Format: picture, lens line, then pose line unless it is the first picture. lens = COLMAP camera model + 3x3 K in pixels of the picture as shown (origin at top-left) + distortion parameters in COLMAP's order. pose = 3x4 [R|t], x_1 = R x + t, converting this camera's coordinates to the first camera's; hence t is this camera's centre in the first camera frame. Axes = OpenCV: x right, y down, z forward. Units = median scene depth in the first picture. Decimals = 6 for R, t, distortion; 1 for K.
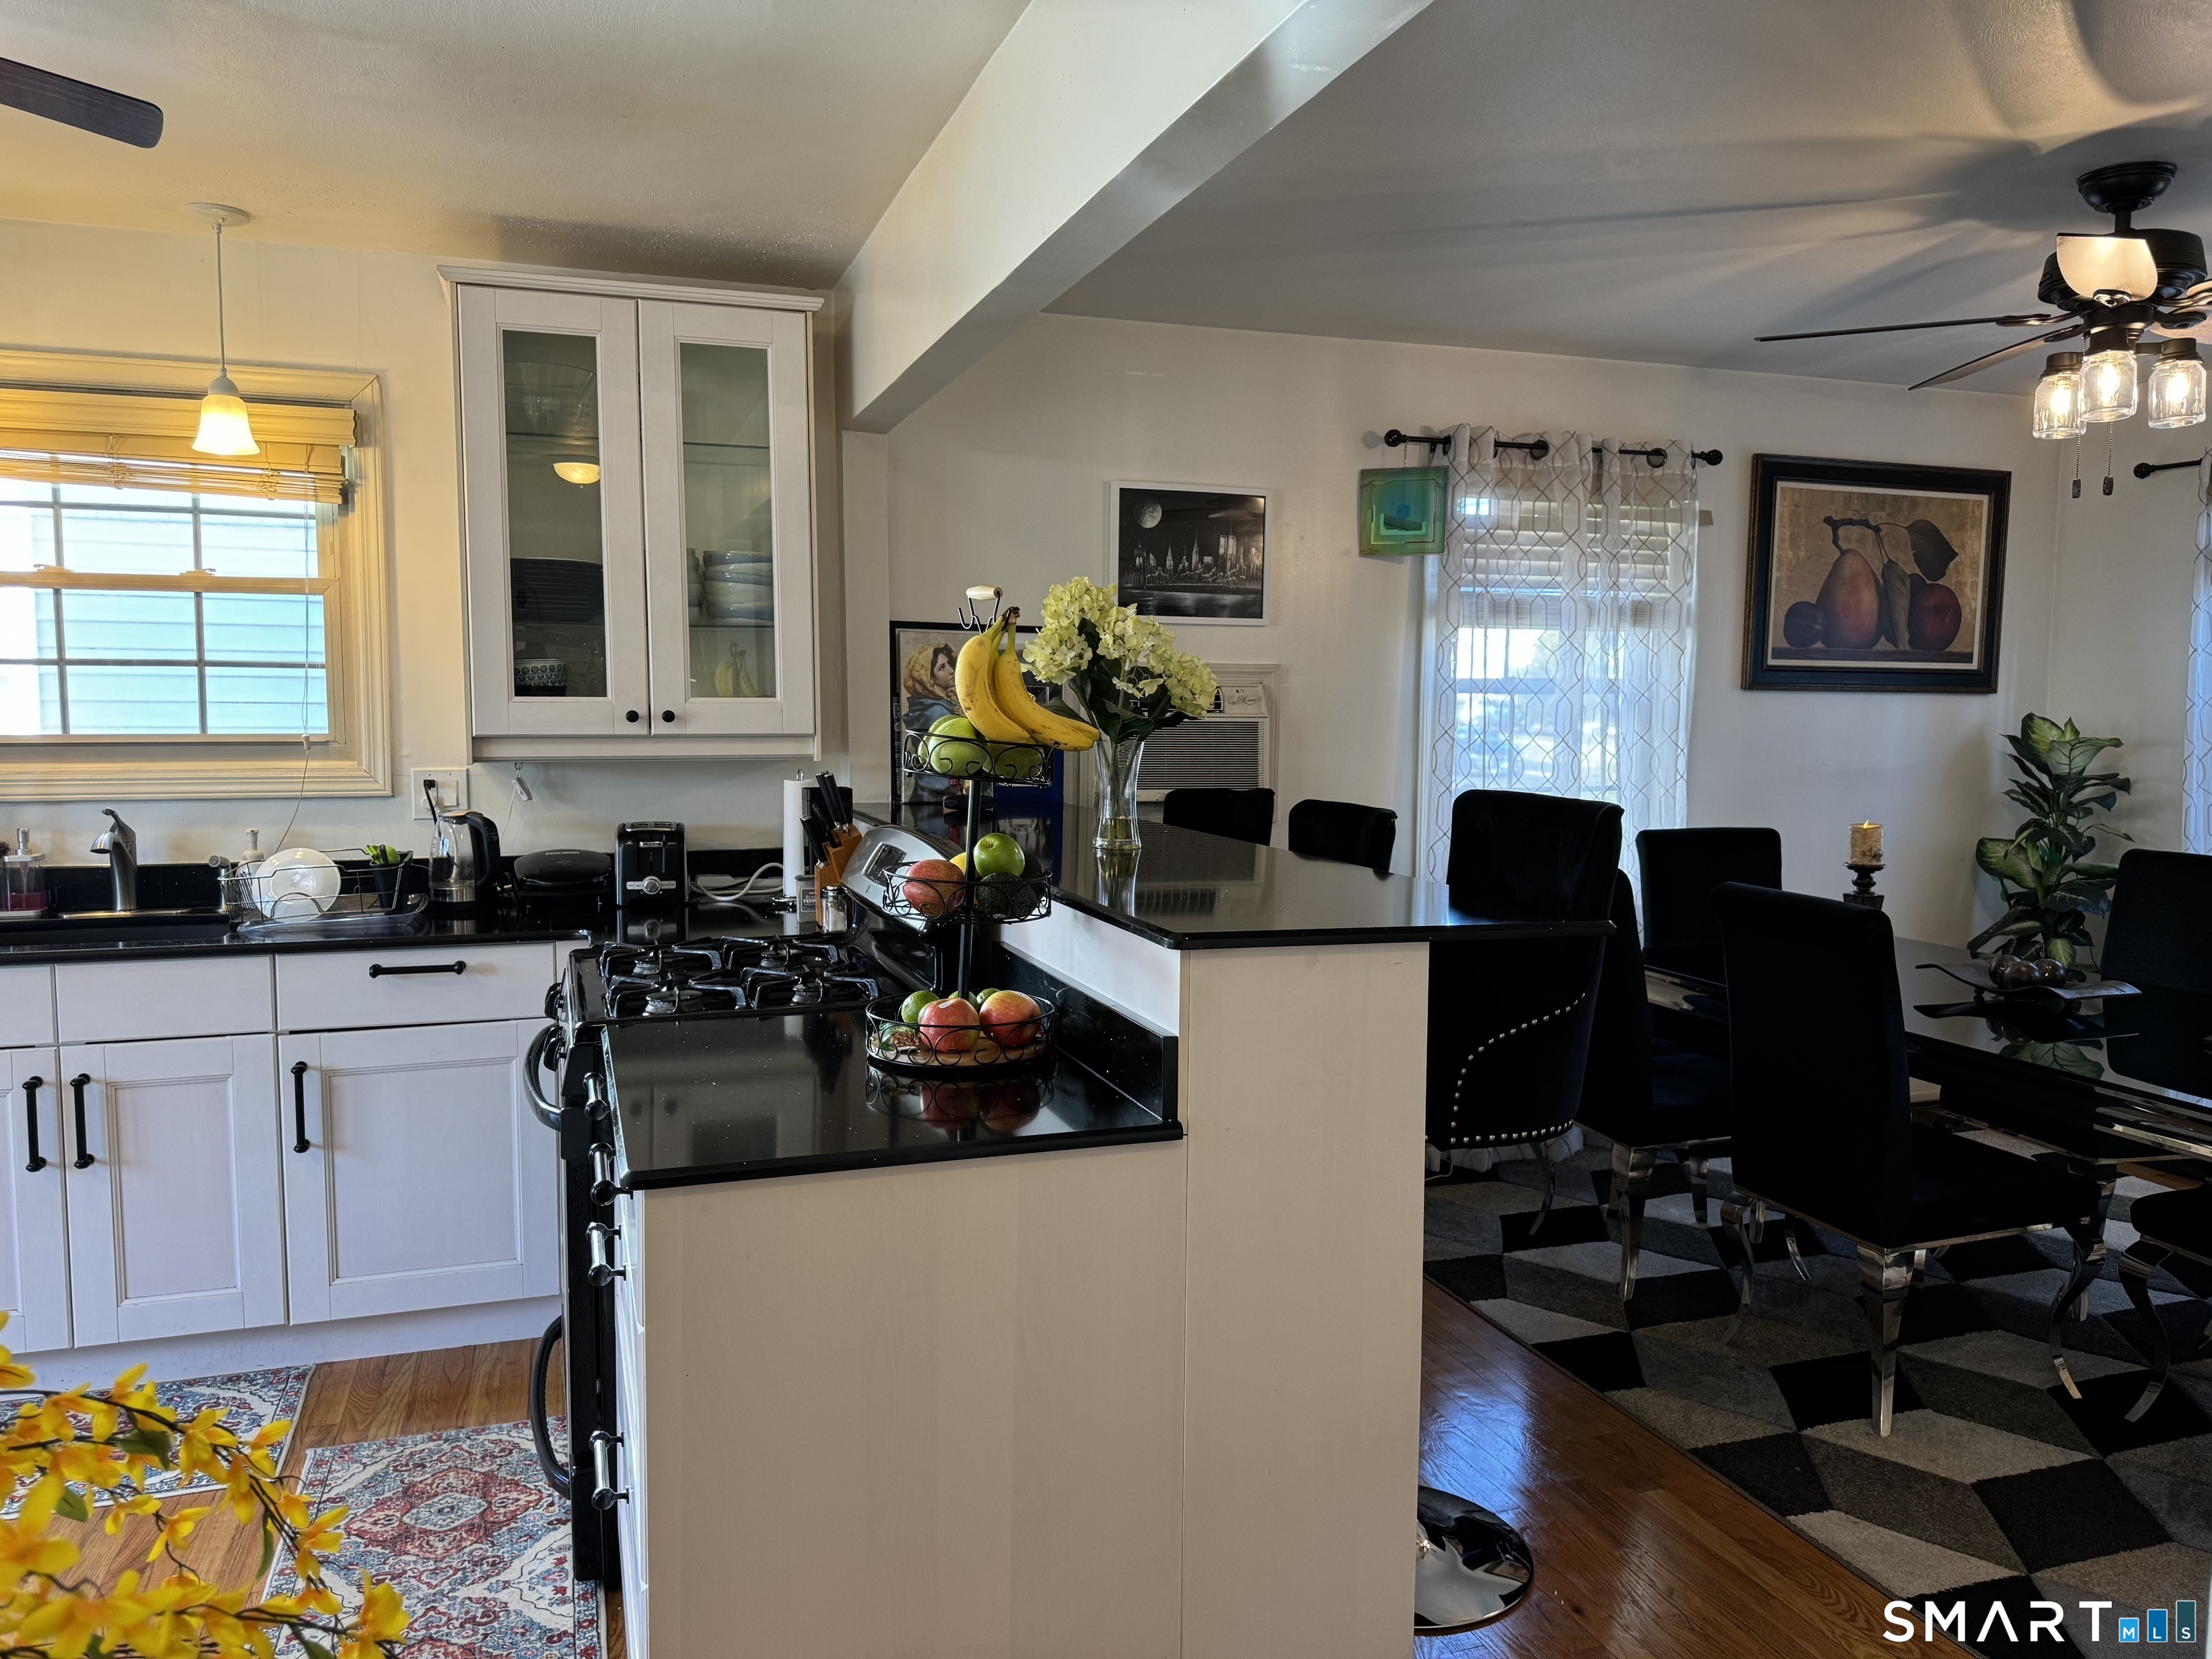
lens RADIAL K [[1531.1, 0, 1096.2], [0, 1531.1, 845.9], [0, 0, 1]] dist [0.089701, -0.128625]
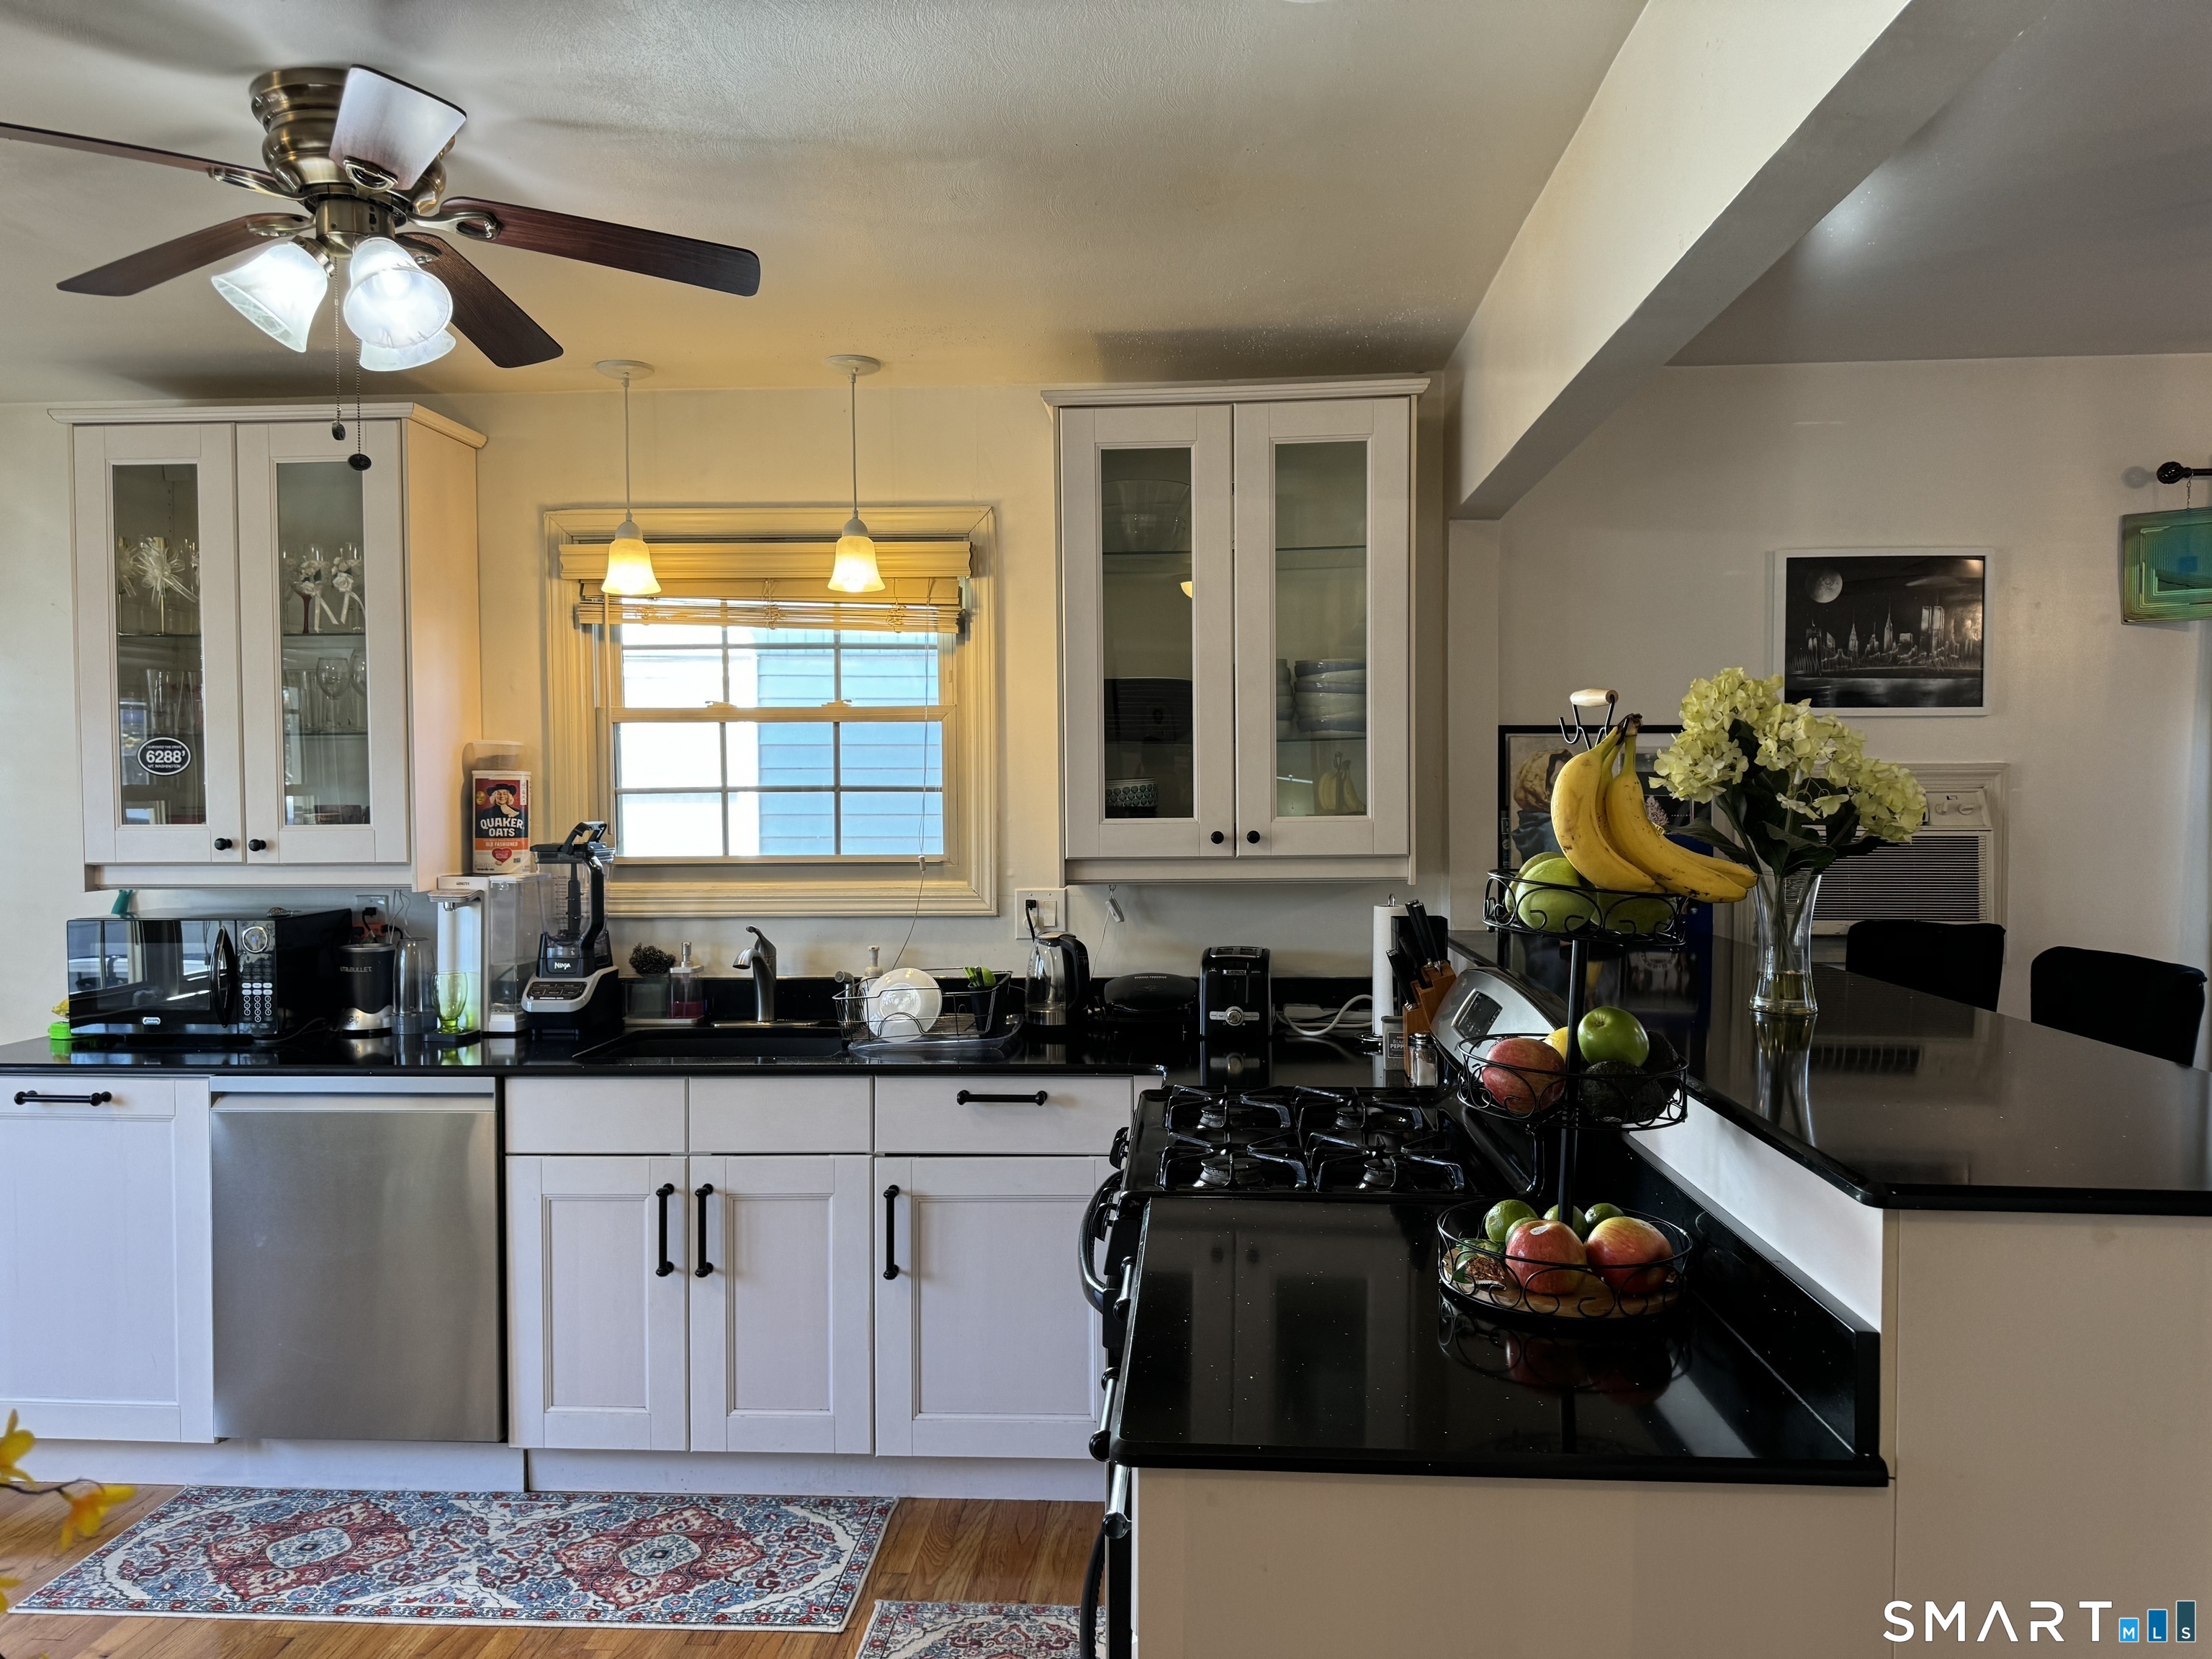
lens RADIAL K [[1522.8, 0, 1127.8], [0, 1522.8, 845.0], [0, 0, 1]] dist [0.127778, -0.220107]
pose [[0.925919, -0.000632, -0.377723, 0.001879], [-0.023350, 0.997990, -0.058907, -0.023344], [0.377001, 0.063363, 0.924043, 0.117060]]
